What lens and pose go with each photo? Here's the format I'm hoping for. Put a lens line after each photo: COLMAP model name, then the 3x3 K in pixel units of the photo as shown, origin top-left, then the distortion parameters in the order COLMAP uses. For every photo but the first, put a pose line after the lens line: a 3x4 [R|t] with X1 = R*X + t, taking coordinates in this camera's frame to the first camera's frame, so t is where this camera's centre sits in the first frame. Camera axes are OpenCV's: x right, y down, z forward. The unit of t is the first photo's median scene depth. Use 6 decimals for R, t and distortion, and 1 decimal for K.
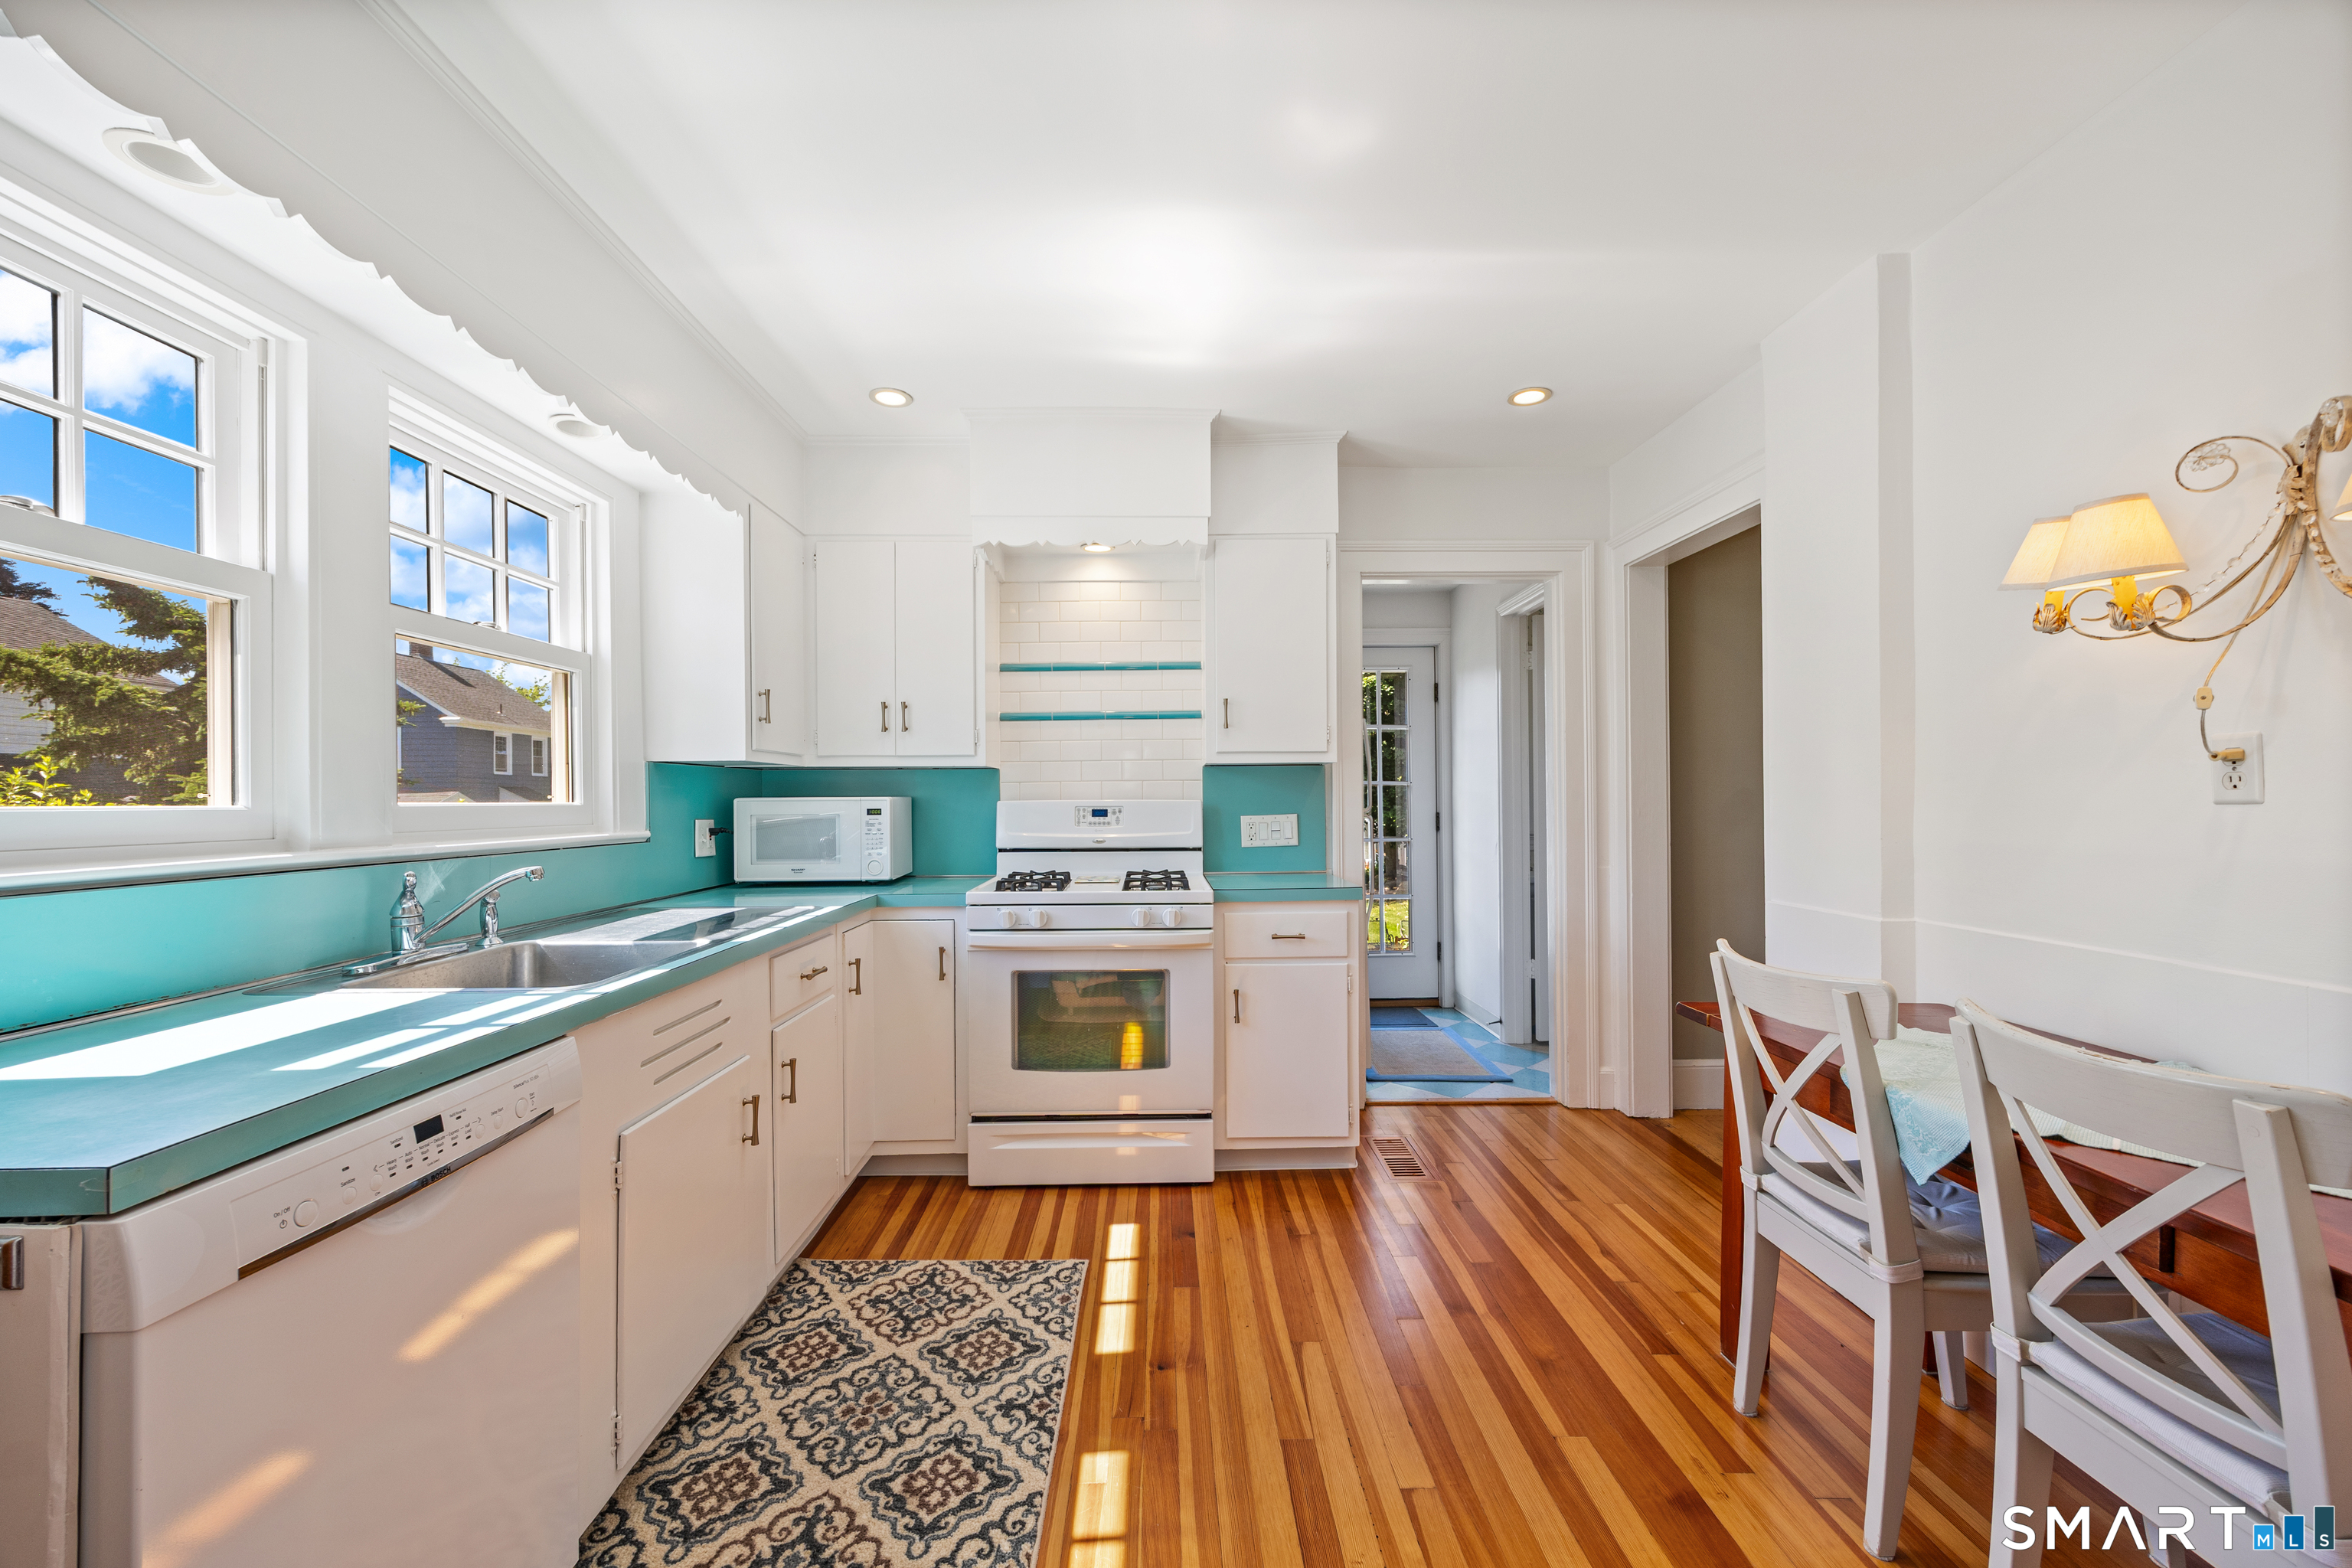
lens RADIAL K [[919.6, 0, 1176.0], [0, 919.6, 784.0], [0, 0, 1]] dist [0.000530, -0.000071]
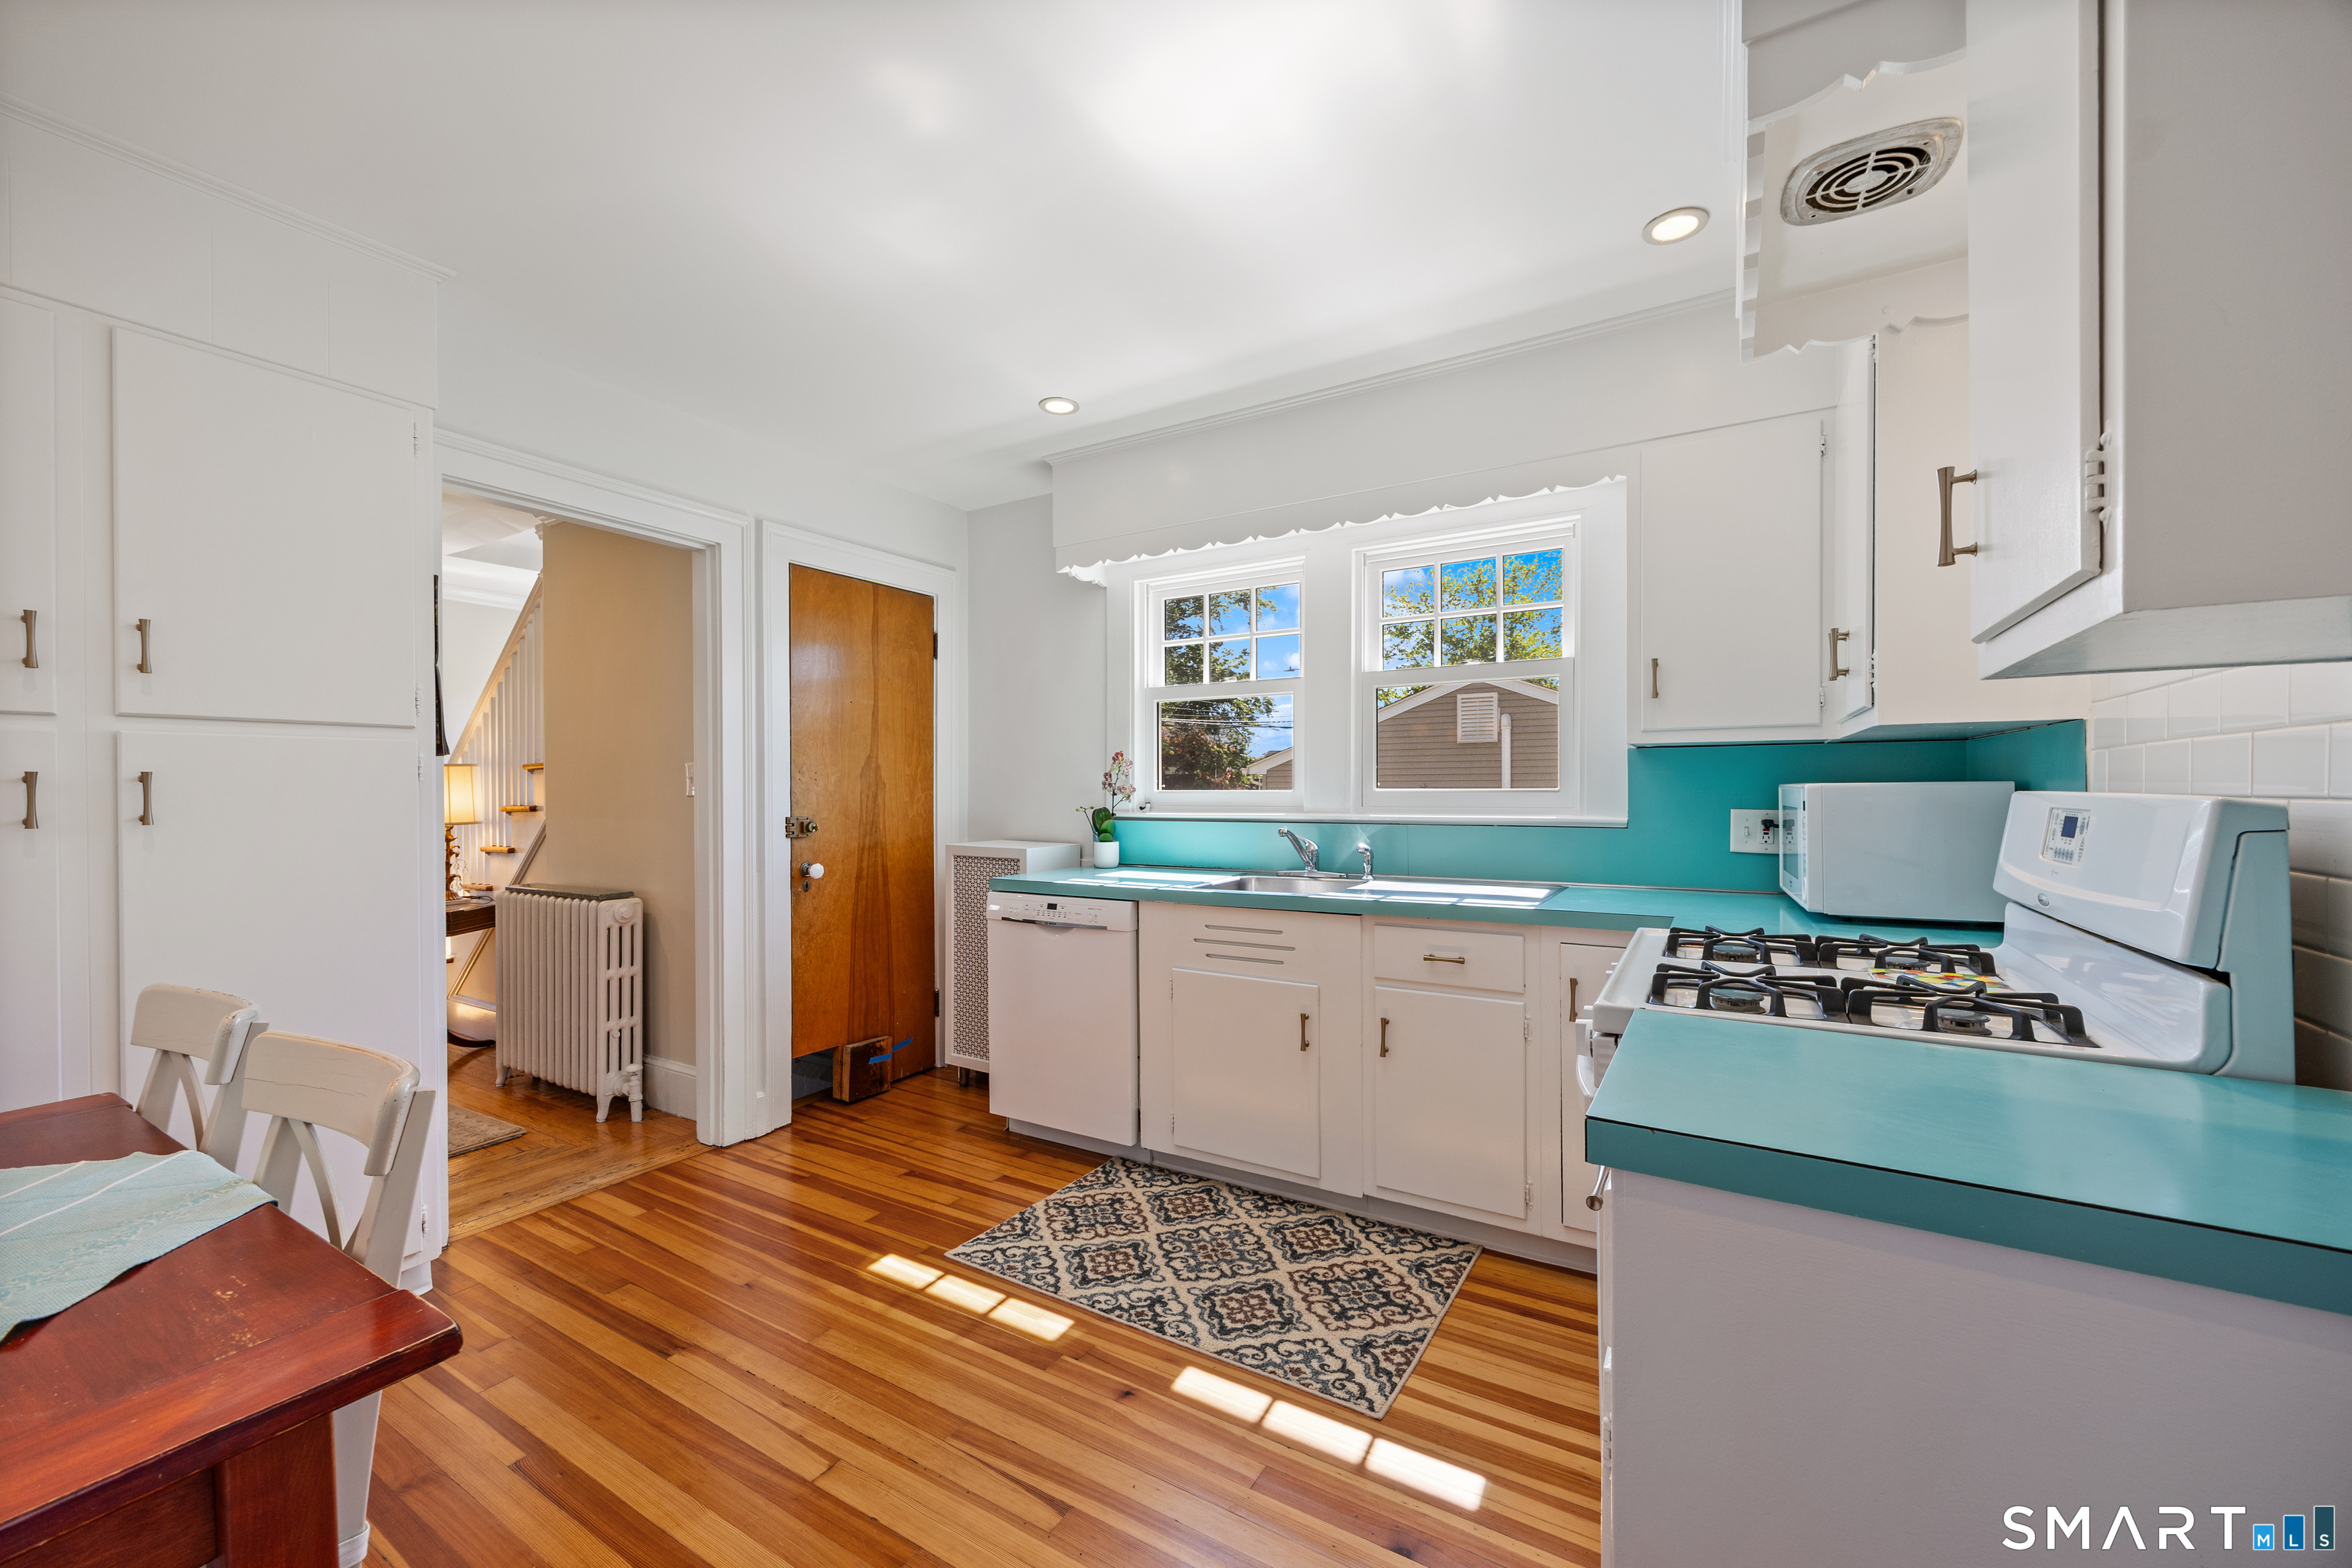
lens RADIAL K [[919.6, 0, 1176.0], [0, 919.6, 784.0], [0, 0, 1]] dist [0.000530, -0.000071]
pose [[-0.538140, 0.008914, -0.842808, 0.627318], [0.022099, 0.999750, -0.003537, 0.007587], [0.842566, -0.020528, -0.538203, 1.304930]]
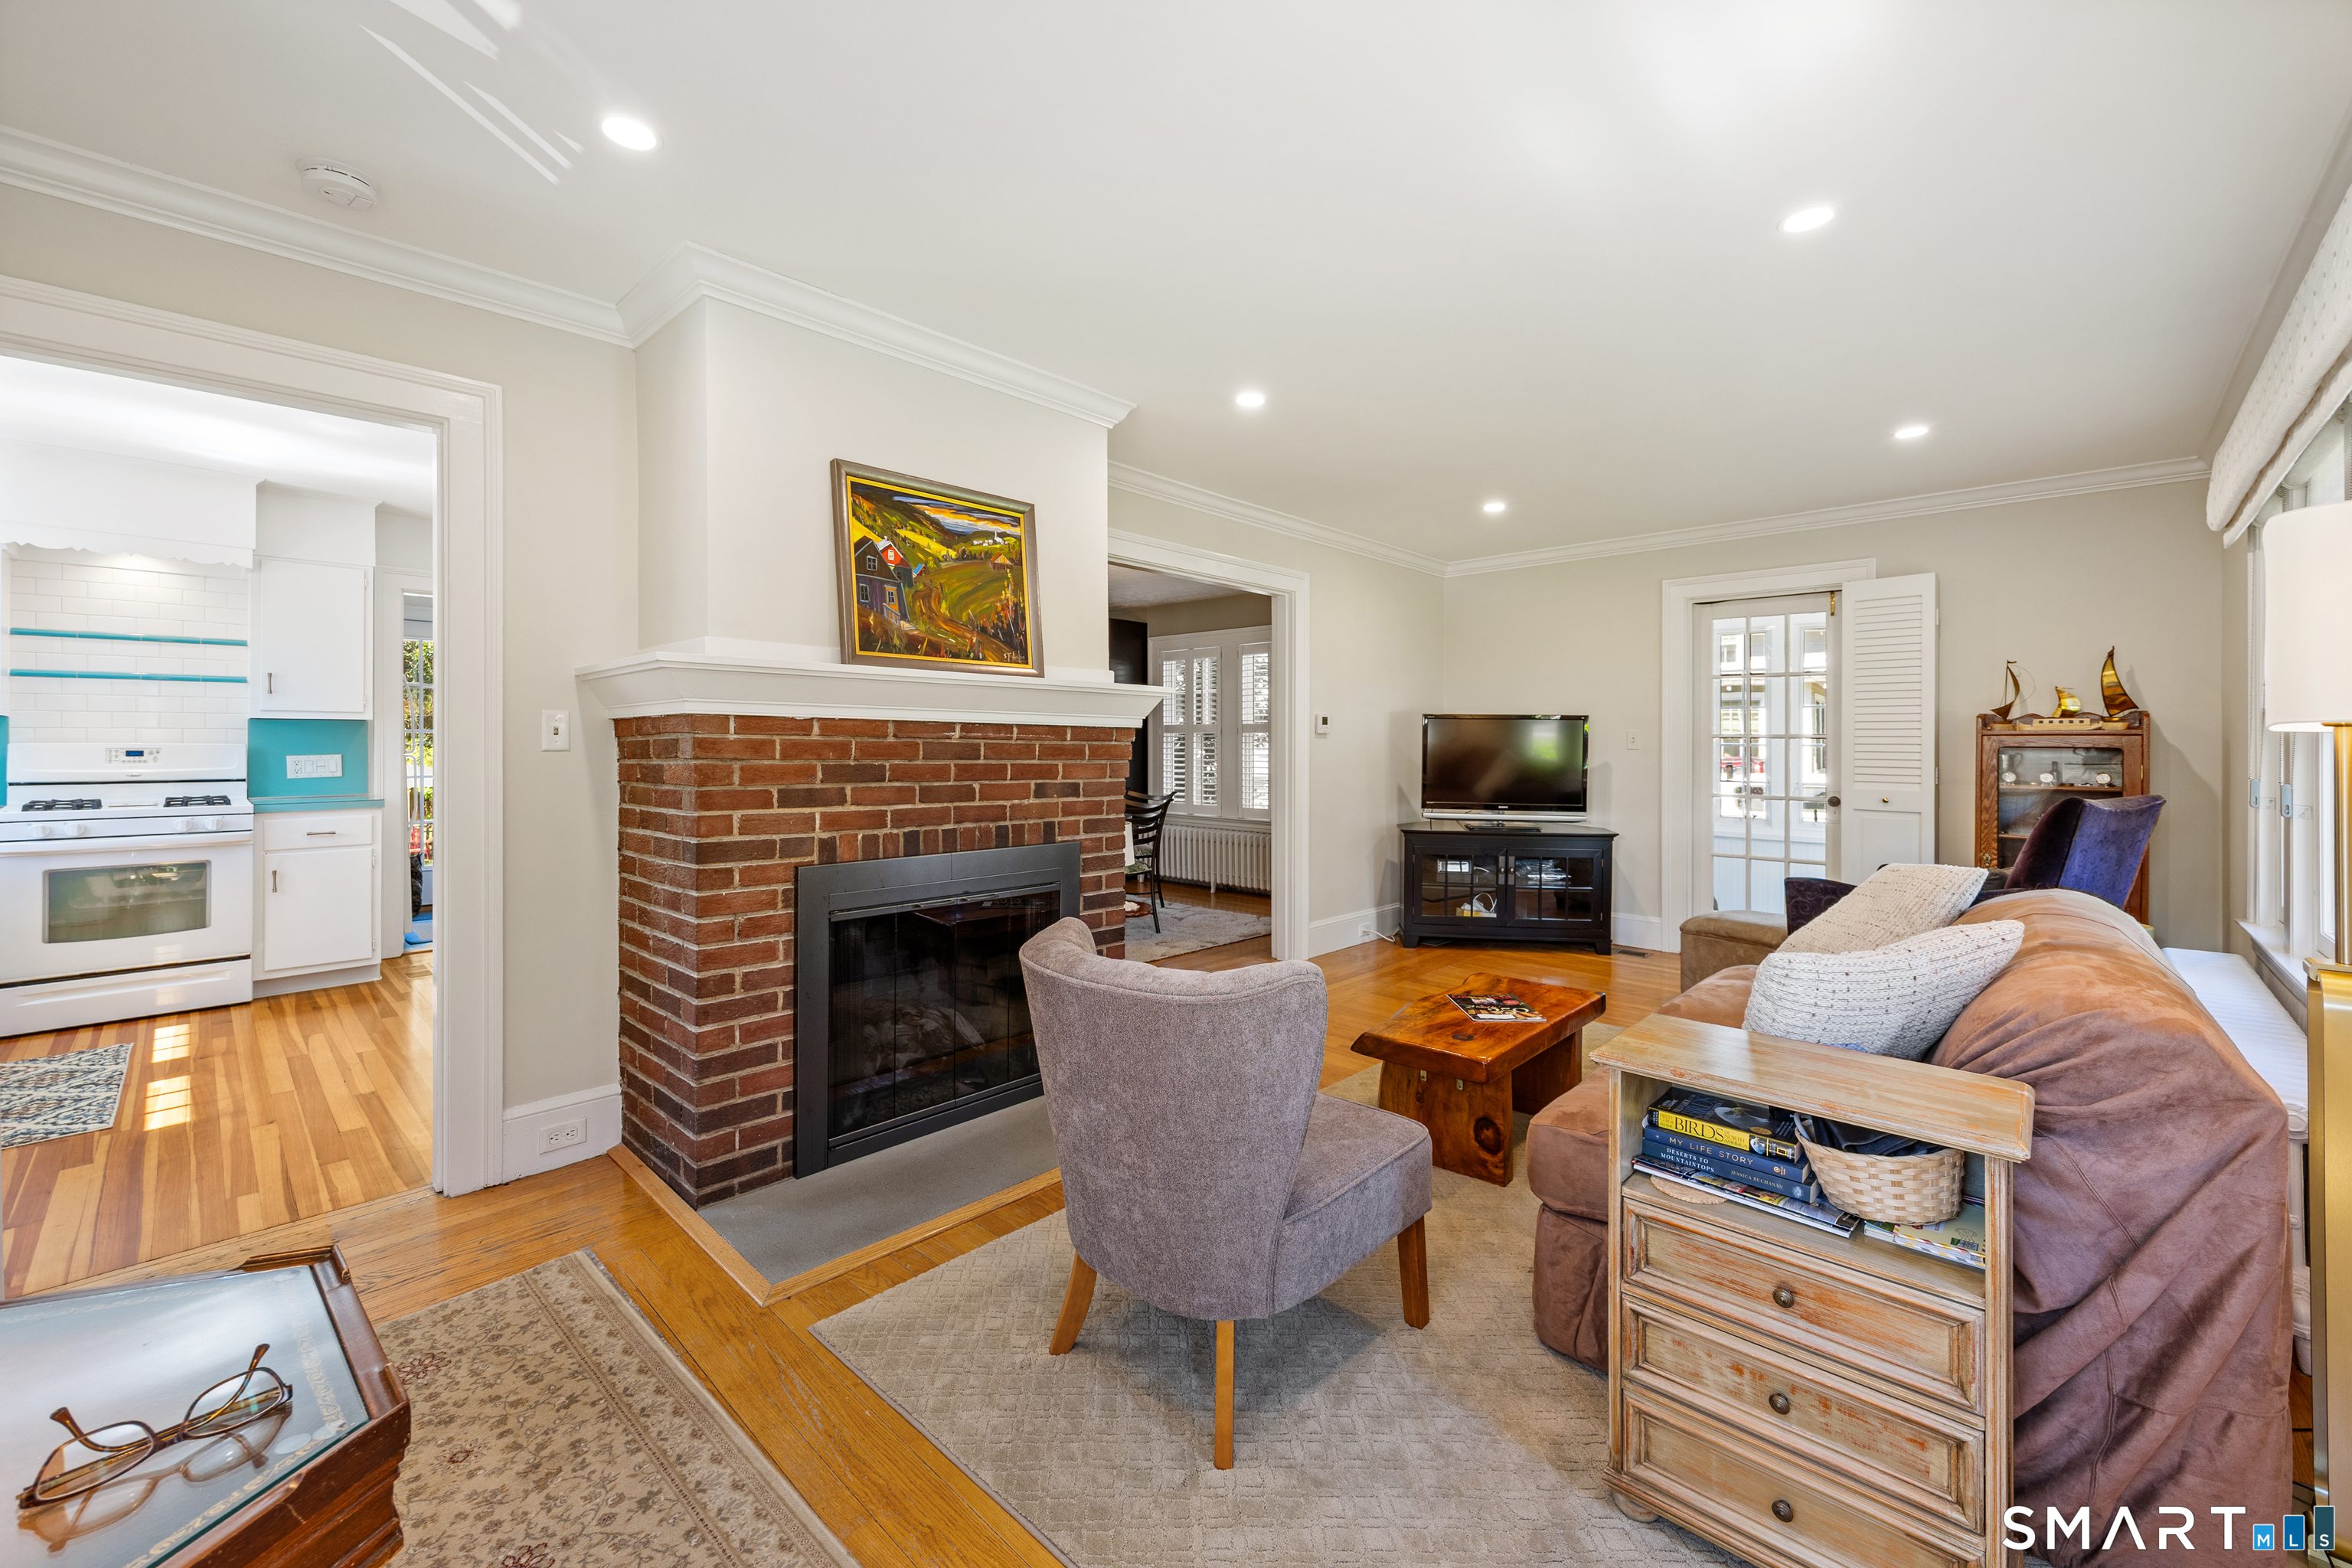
lens RADIAL K [[935.0, 0, 1177.9], [0, 935.0, 745.1], [0, 0, 1]] dist [-0.002631, -0.000579]
pose [[0.699771, 0.008414, 0.714318, 0.011175], [-0.021342, 0.999731, 0.009132, -0.033534], [-0.714048, -0.021636, 0.699762, -1.381799]]
